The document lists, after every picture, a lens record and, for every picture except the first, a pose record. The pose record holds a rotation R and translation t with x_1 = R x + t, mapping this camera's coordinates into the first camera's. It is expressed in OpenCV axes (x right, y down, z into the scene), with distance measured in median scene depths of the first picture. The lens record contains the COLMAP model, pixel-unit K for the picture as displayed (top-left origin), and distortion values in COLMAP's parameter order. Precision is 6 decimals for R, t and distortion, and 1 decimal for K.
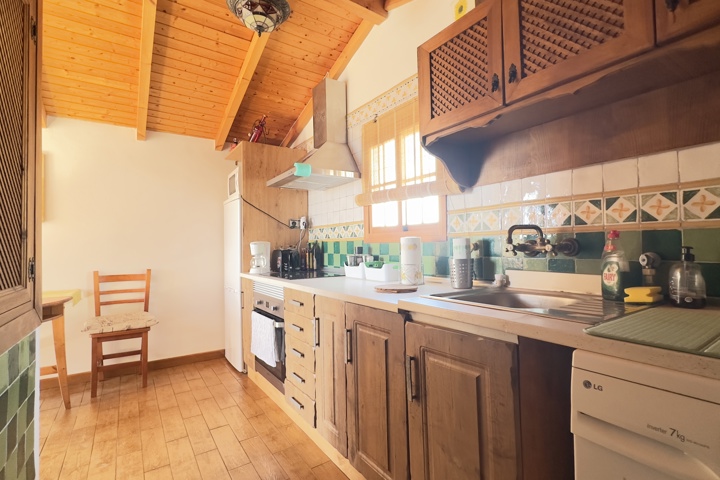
lens RADIAL K [[337.6, 0, 360.1], [0, 337.6, 240.7], [0, 0, 1]] dist [0.003102, 0.000106]
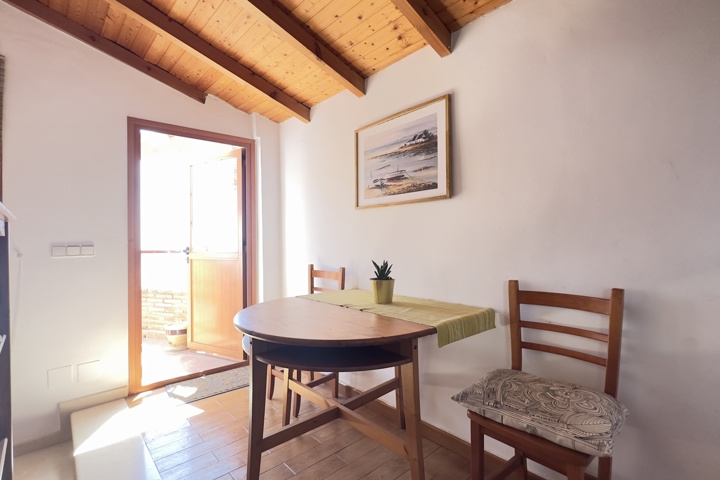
lens RADIAL K [[337.6, 0, 360.6], [0, 337.6, 241.7], [0, 0, 1]] dist [0.003102, 0.000106]
pose [[0.135310, -0.002781, -0.990799, -0.282911], [0.032538, 0.999469, 0.001638, 0.019635], [0.990269, -0.032460, 0.135329, 0.684900]]
